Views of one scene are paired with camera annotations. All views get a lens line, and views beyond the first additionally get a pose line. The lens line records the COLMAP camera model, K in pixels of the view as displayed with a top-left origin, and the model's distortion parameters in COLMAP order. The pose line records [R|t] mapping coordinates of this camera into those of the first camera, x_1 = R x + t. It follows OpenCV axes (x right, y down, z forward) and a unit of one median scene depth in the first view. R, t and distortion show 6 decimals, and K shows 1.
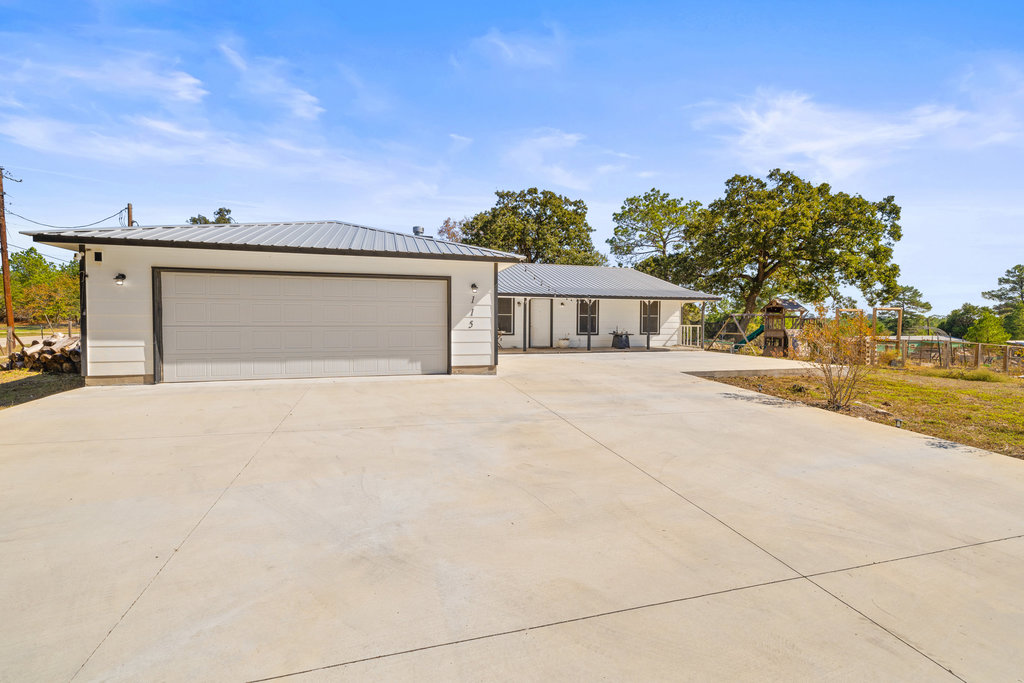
lens RADIAL K [[430.9, 0, 508.5], [0, 430.9, 340.4], [0, 0, 1]] dist [-0.000737, 0.000661]
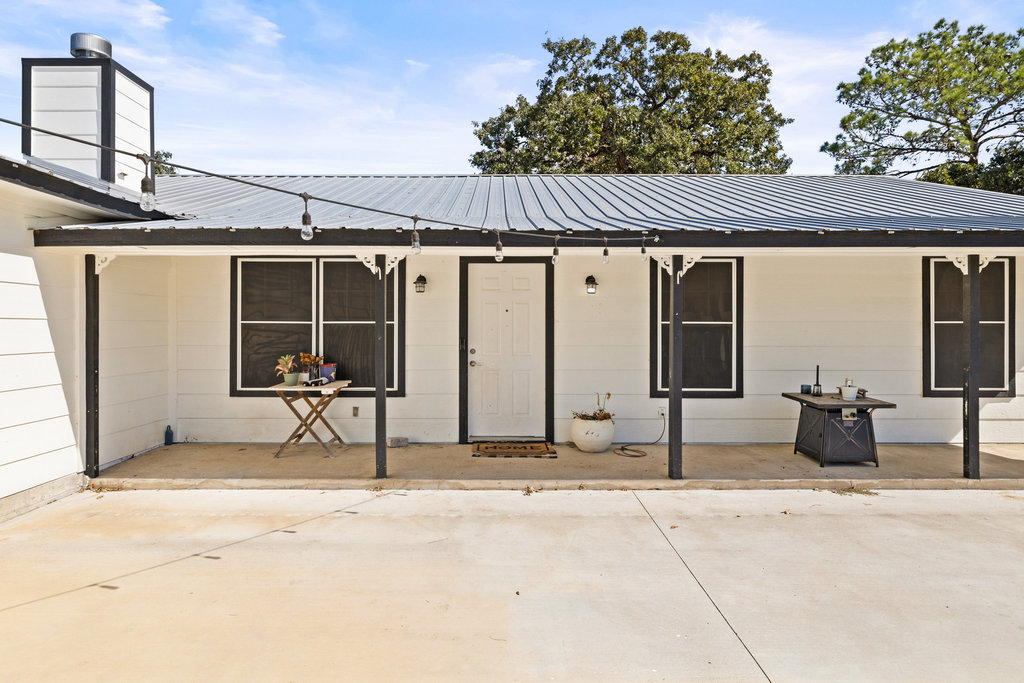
lens RADIAL K [[635.4, 0, 499.7], [0, 635.4, 328.4], [0, 0, 1]] dist [-0.011511, 0.007406]
pose [[0.962536, -0.002426, -0.271144, 0.100806], [-0.007014, 0.999403, -0.033839, -0.023433], [0.271064, 0.034473, 0.961944, 0.347741]]
